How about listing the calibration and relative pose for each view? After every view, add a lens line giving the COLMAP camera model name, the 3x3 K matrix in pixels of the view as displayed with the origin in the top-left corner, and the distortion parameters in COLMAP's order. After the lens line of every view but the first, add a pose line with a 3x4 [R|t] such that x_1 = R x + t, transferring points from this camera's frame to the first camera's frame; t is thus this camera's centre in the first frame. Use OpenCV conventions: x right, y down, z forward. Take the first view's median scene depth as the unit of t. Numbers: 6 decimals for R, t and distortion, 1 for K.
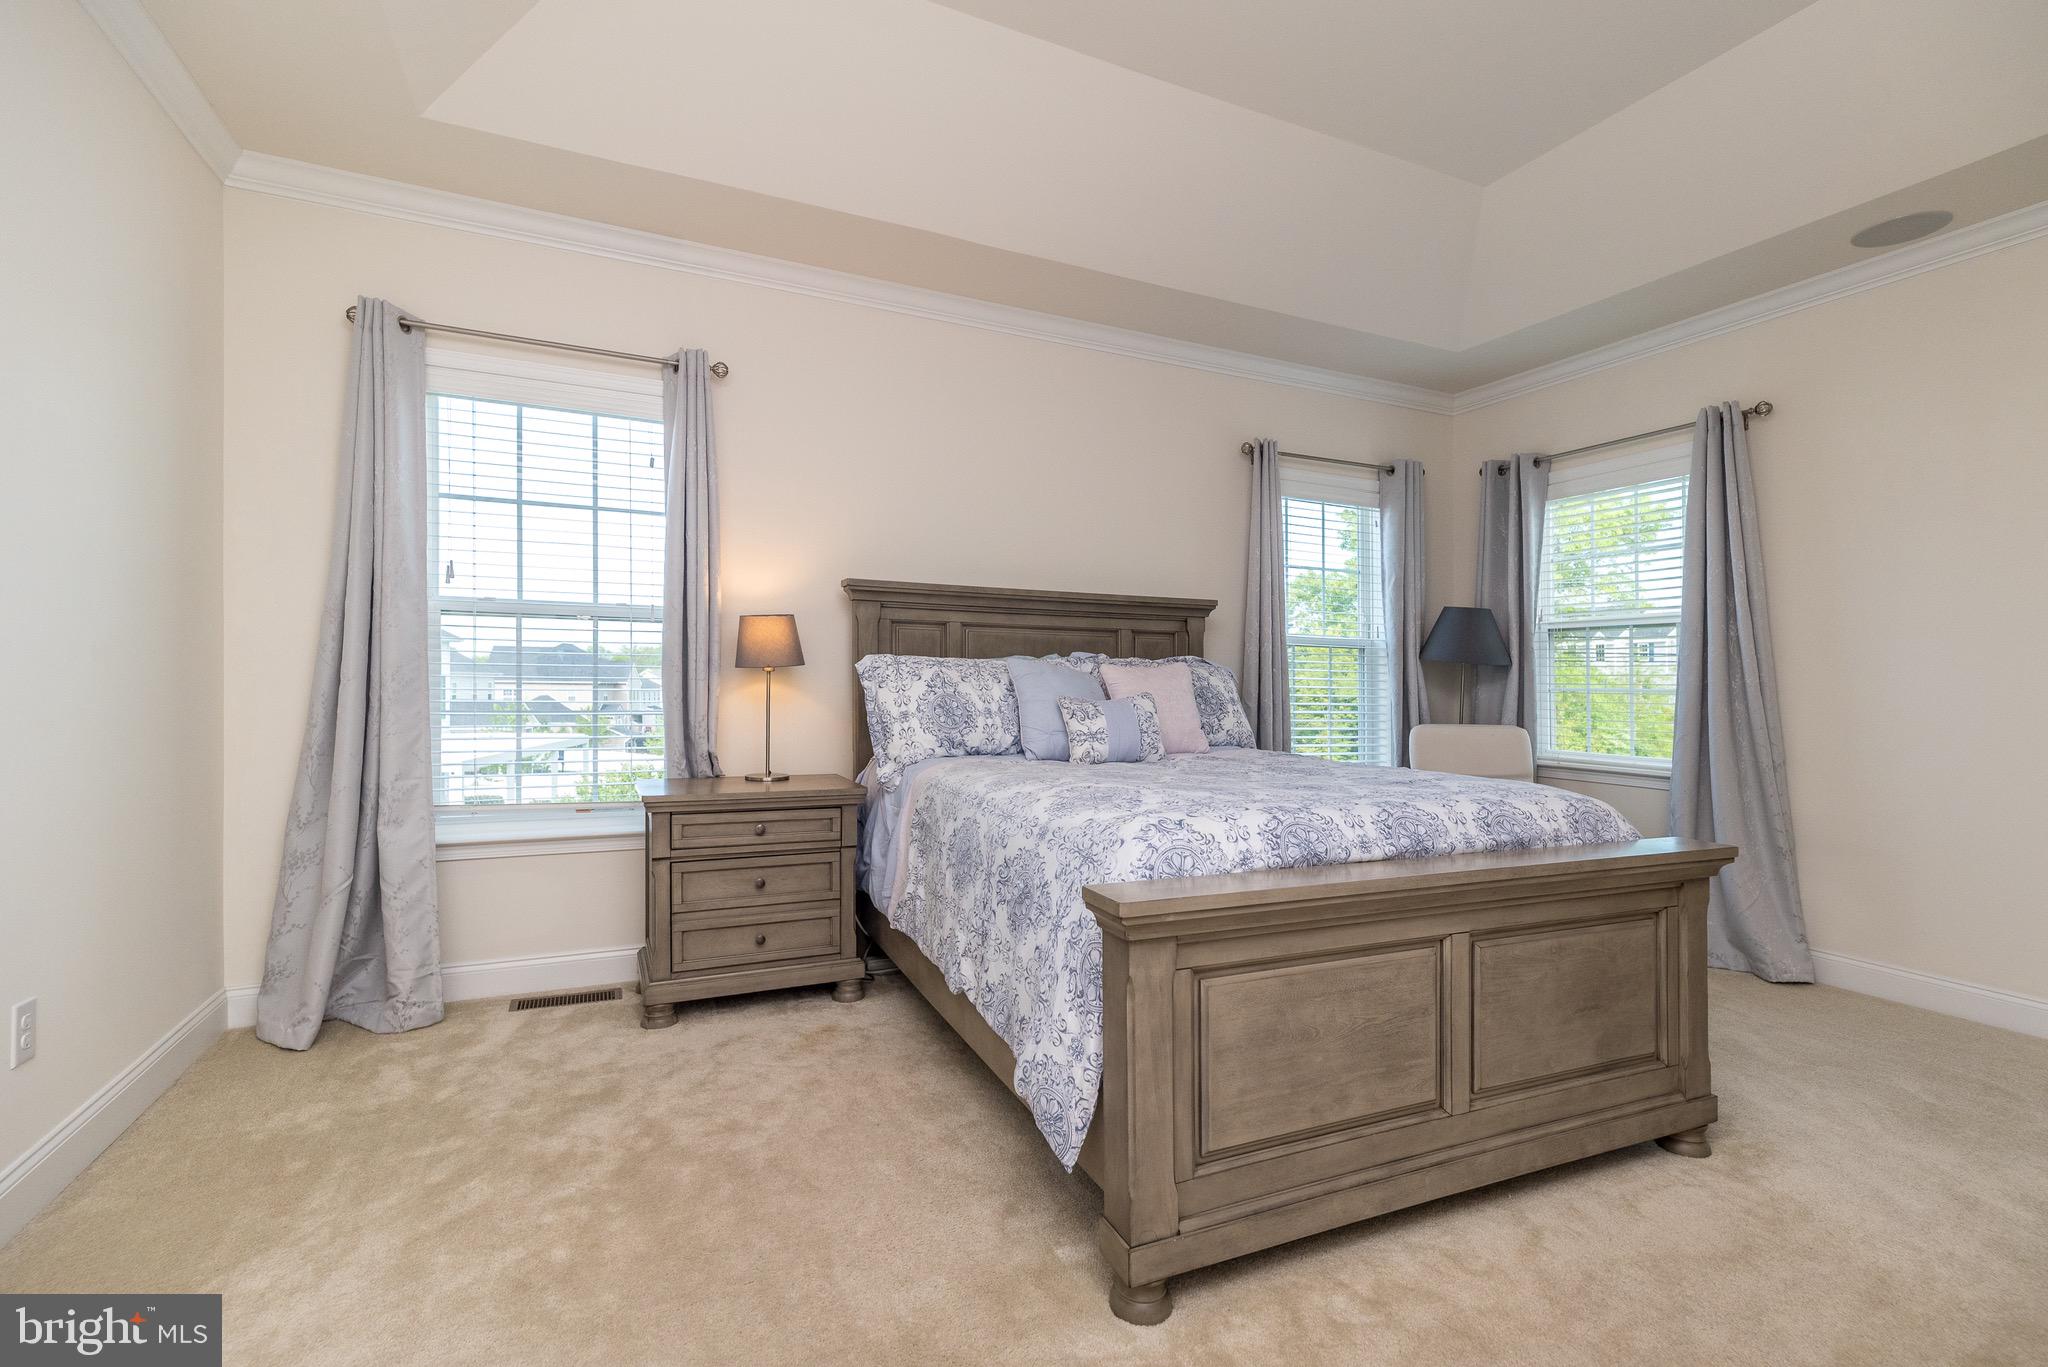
lens RADIAL K [[926.9, 0, 1019.5], [0, 926.9, 704.6], [0, 0, 1]] dist [0.004762, 0.000151]
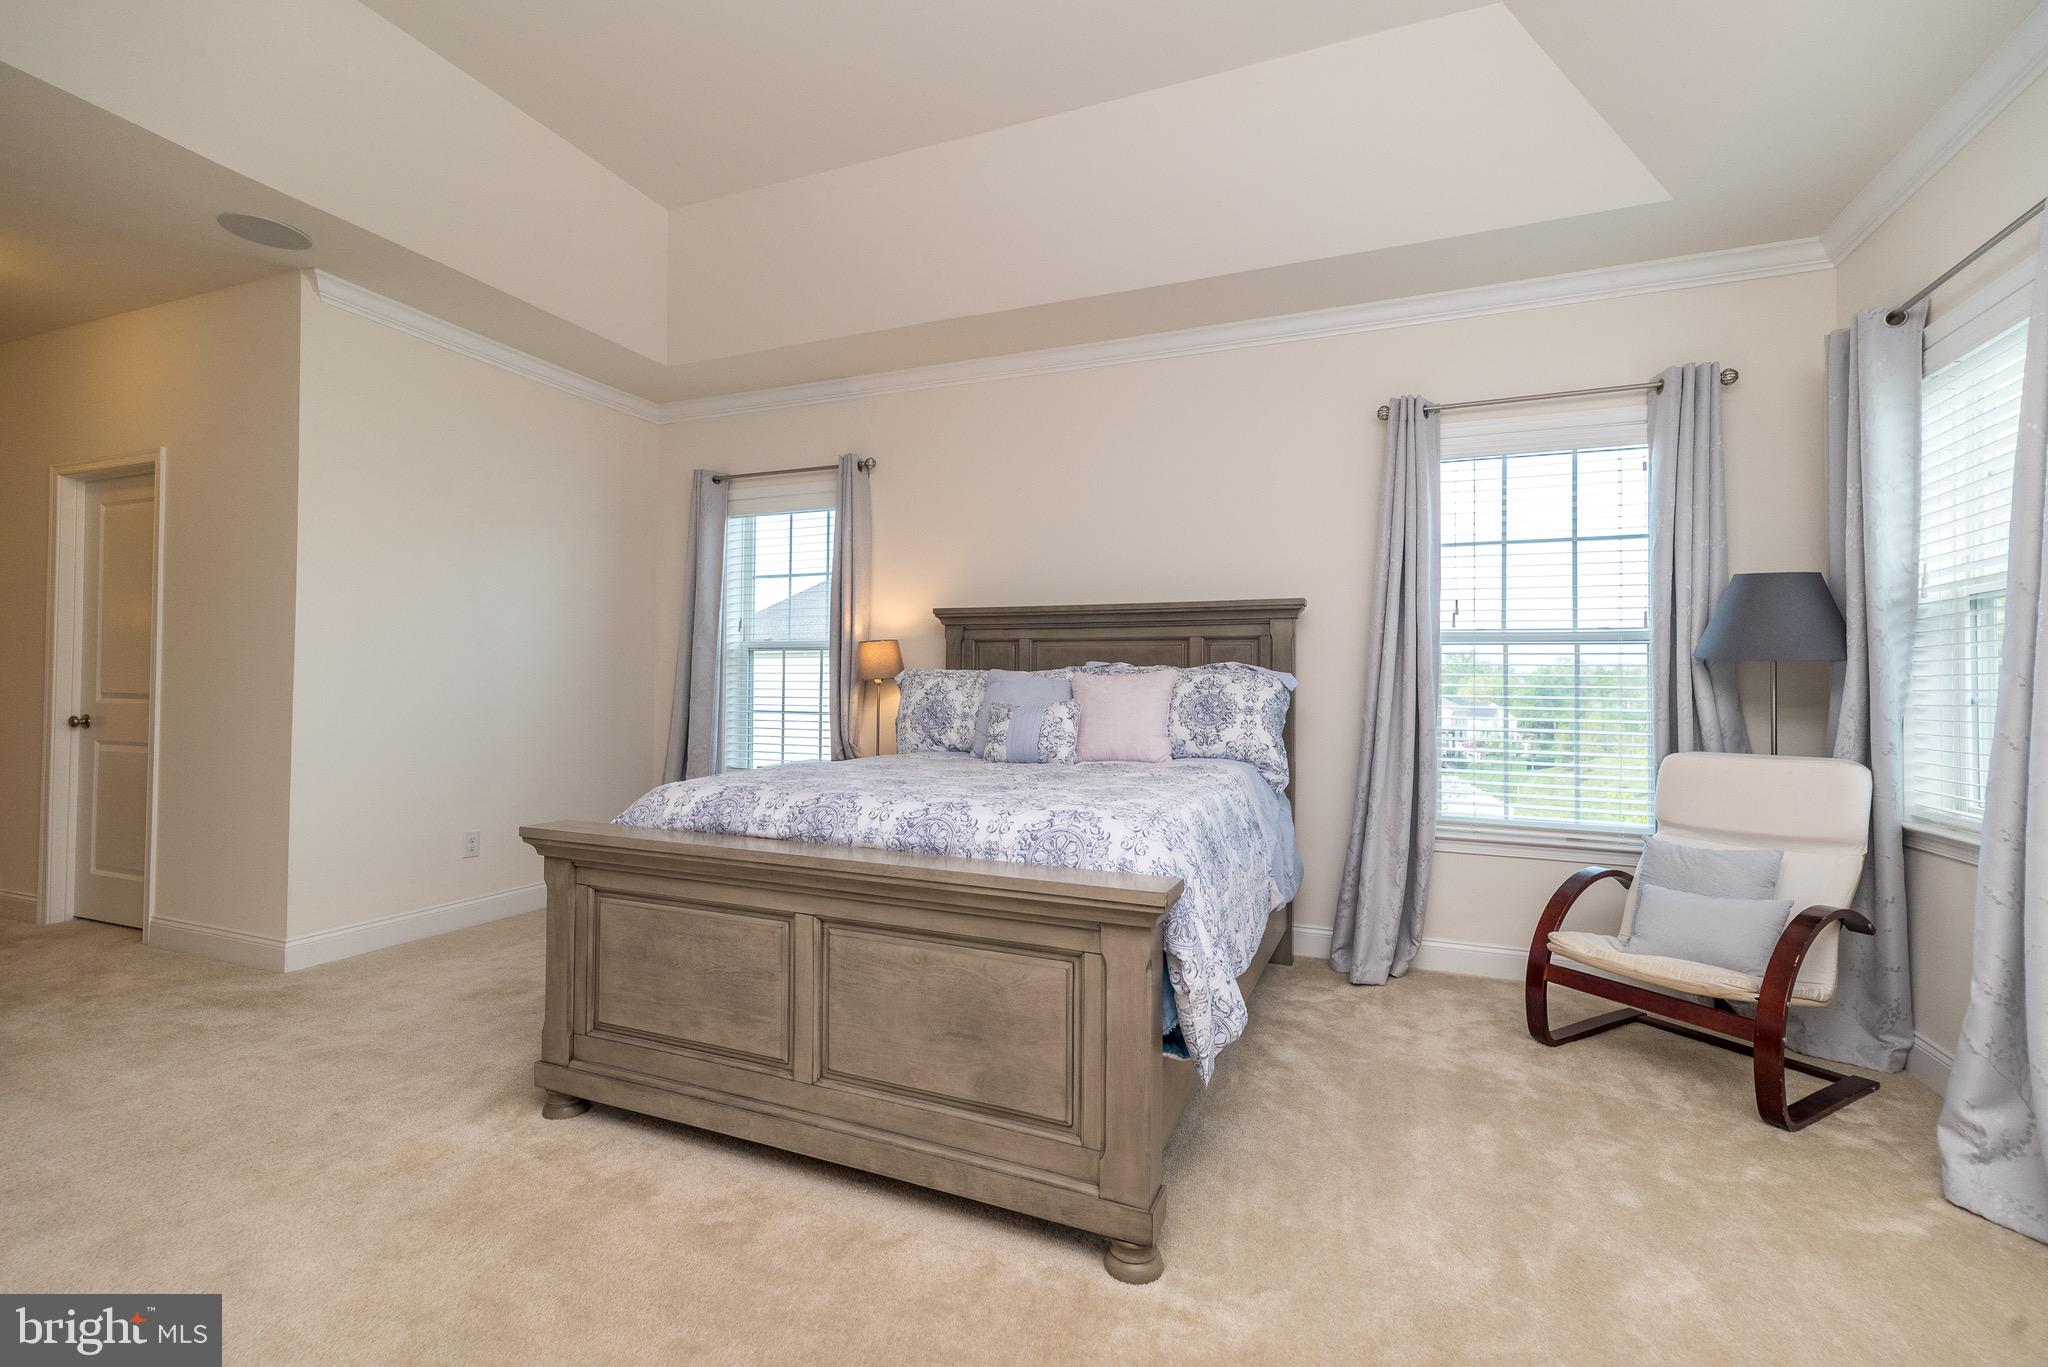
lens RADIAL K [[890.0, 0, 1021.9], [0, 890.0, 716.8], [0, 0, 1]] dist [0.003768, -0.000109]
pose [[0.687241, 0.015649, -0.726261, 1.234283], [-0.020833, 0.999781, 0.001829, 0.009119], [0.726130, 0.013874, 0.687417, 0.416380]]
